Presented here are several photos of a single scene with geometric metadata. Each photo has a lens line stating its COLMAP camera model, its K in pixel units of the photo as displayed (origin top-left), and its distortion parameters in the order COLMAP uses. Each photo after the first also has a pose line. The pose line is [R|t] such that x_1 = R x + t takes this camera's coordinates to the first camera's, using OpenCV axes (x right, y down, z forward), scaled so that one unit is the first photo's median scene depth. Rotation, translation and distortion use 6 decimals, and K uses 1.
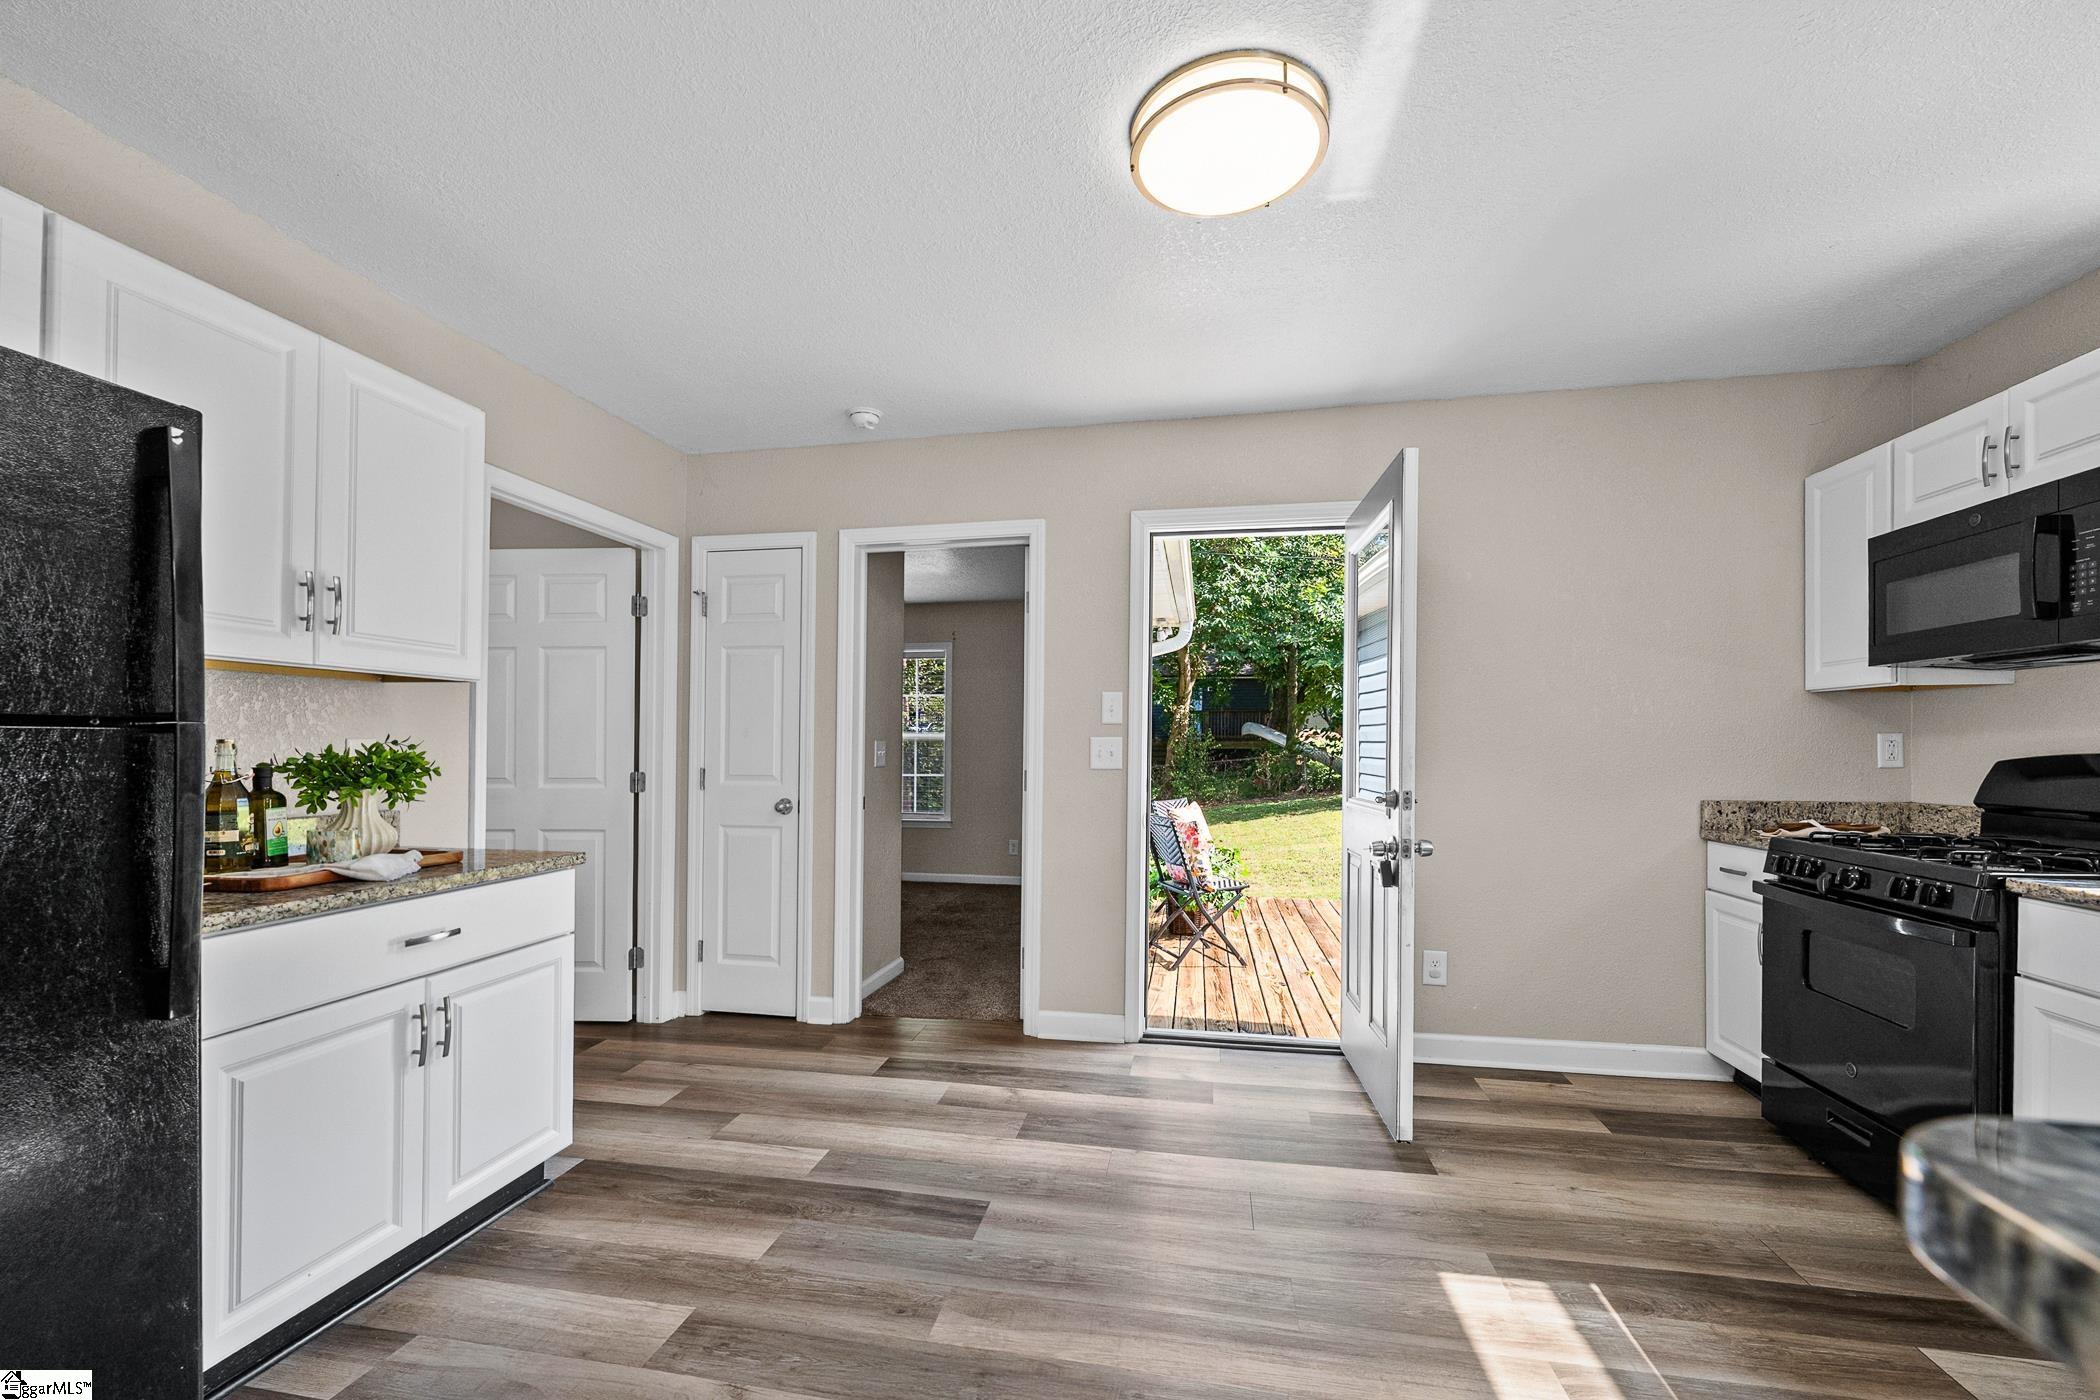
lens RADIAL K [[851.3, 0, 1053.9], [0, 851.3, 740.2], [0, 0, 1]] dist [-0.000410, 0.000019]
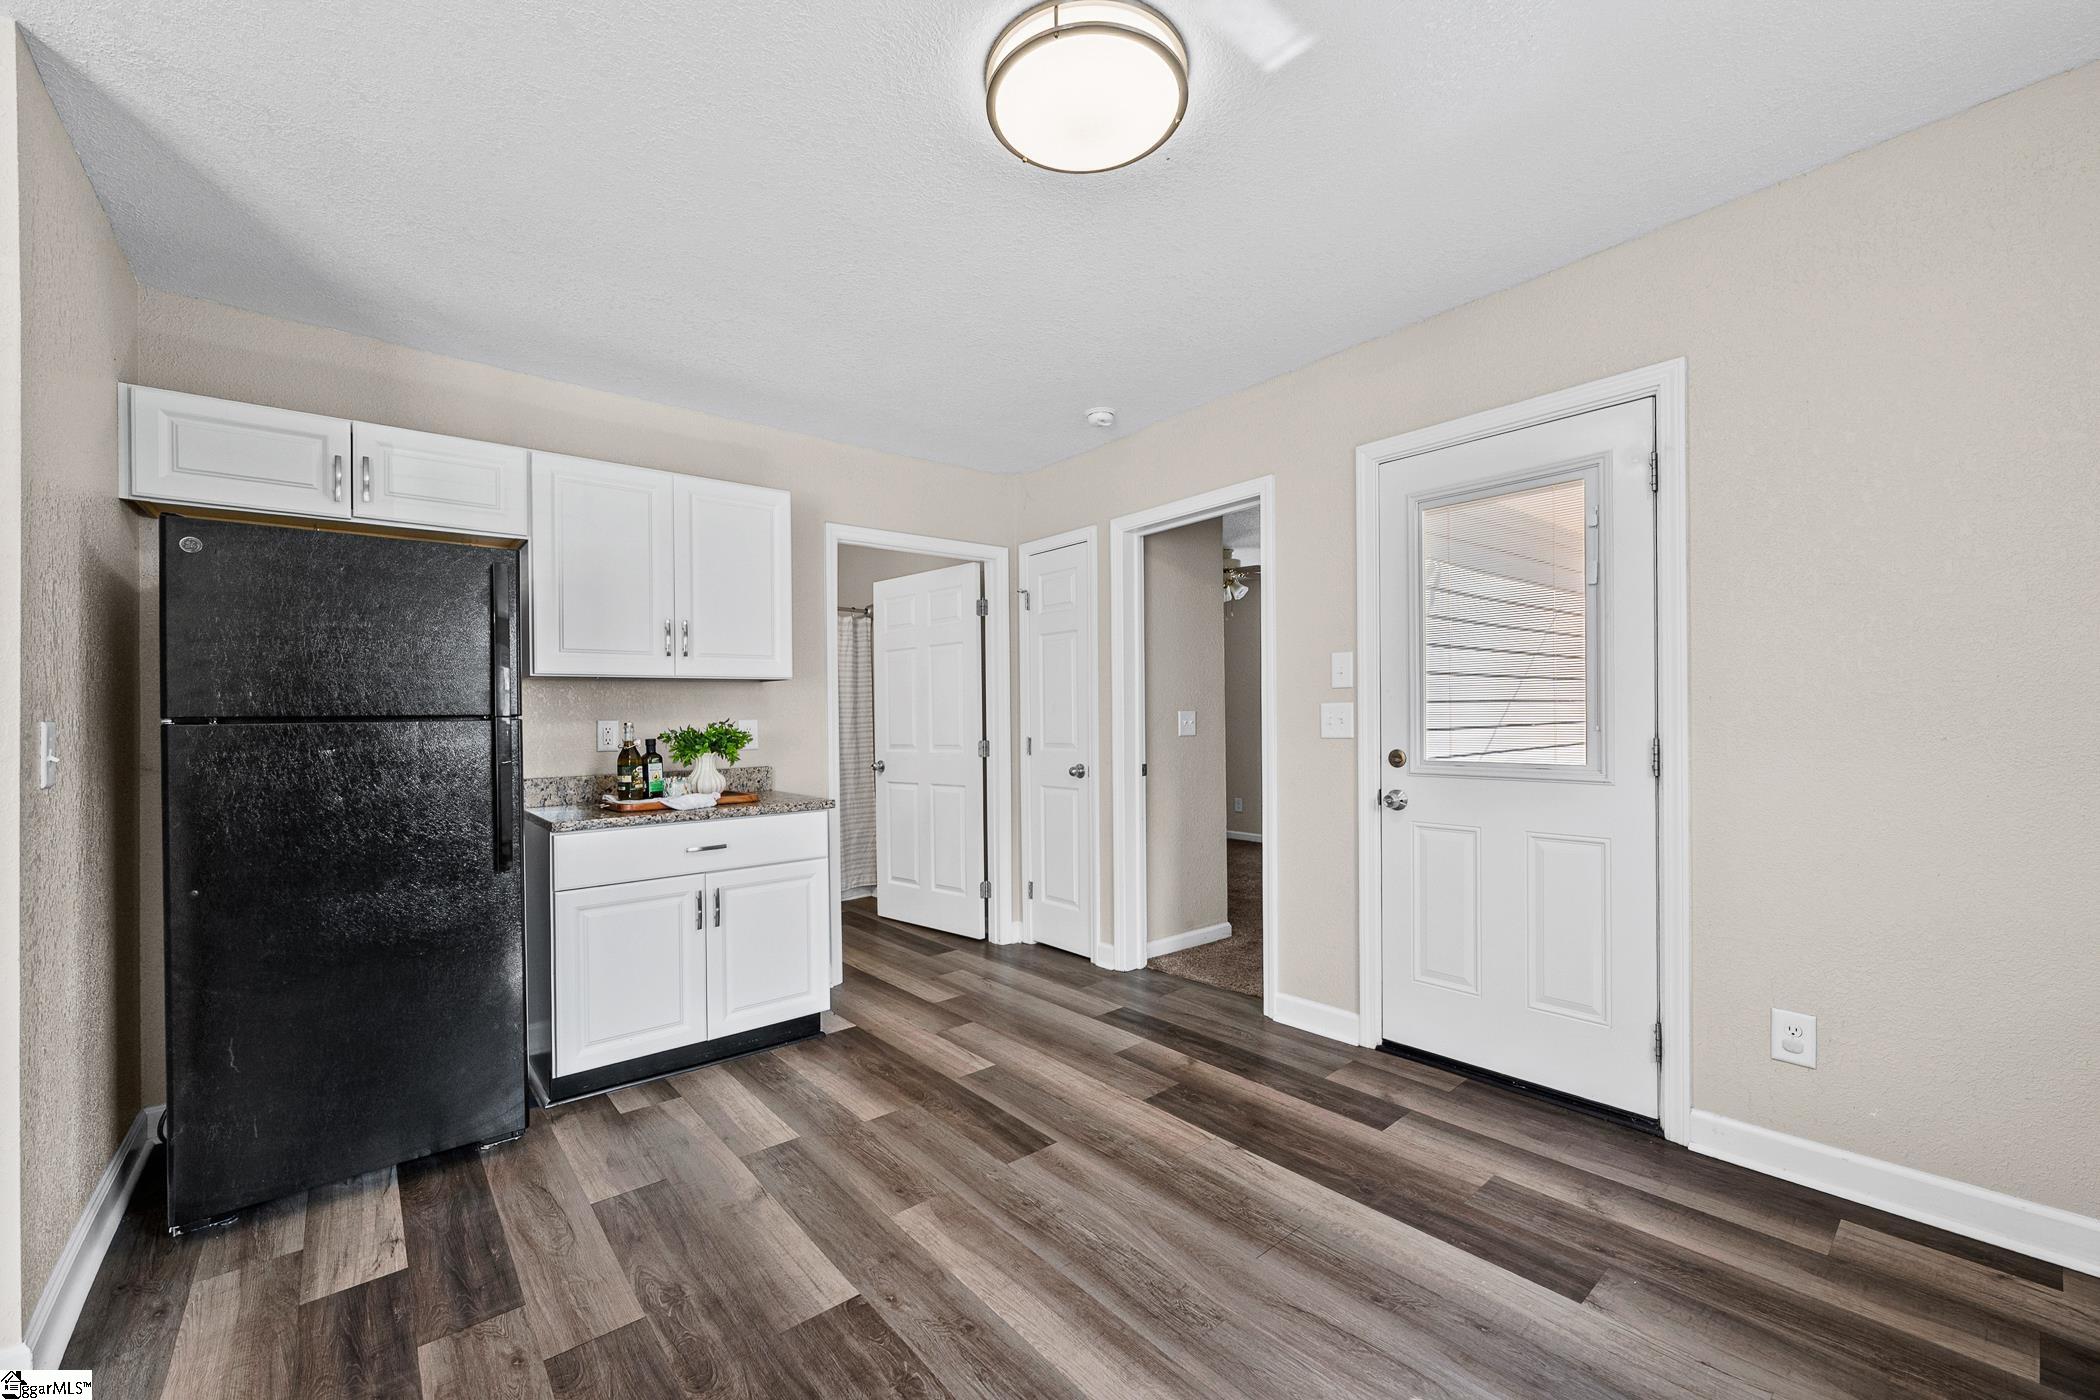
lens RADIAL K [[840.3, 0, 1050.0], [0, 840.3, 713.7], [0, 0, 1]] dist [0.001249, 0.000363]
pose [[0.770503, -0.019497, -0.637138, 0.485020], [0.023541, 0.999721, -0.002124, 0.003056], [0.637001, -0.013362, 0.770747, 0.147351]]
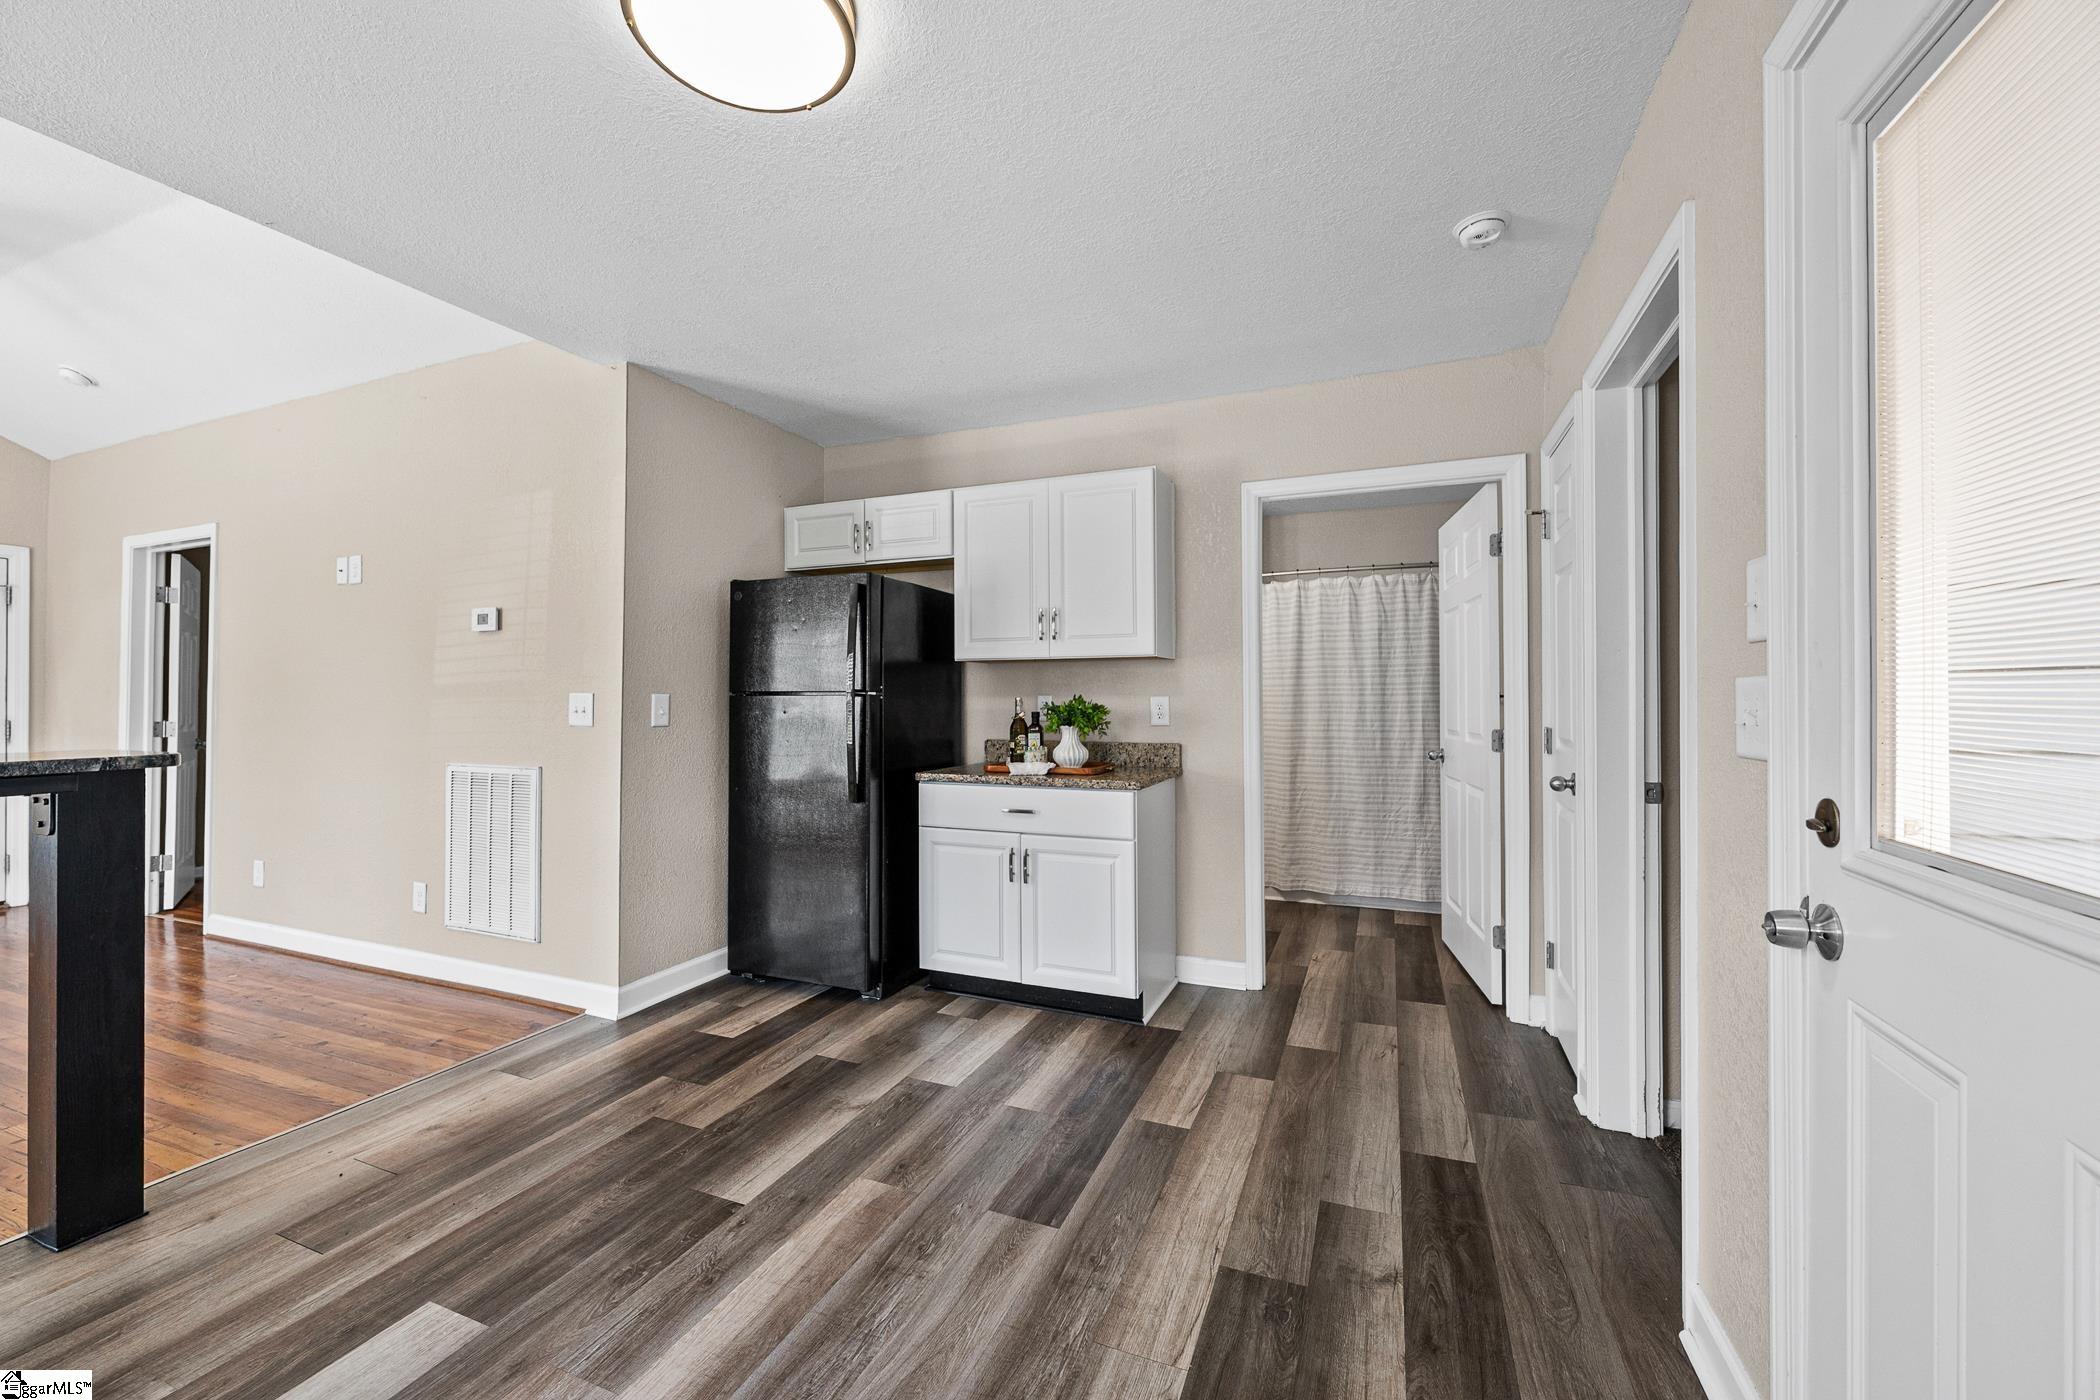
lens RADIAL K [[833.0, 0, 1044.5], [0, 833.0, 684.8], [0, 0, 1]] dist [0.000694, 0.000178]
pose [[-0.212972, -0.018969, -0.976874, 0.612707], [0.008391, 0.999739, -0.021243, 0.006962], [0.977022, -0.012721, -0.212757, 0.940152]]
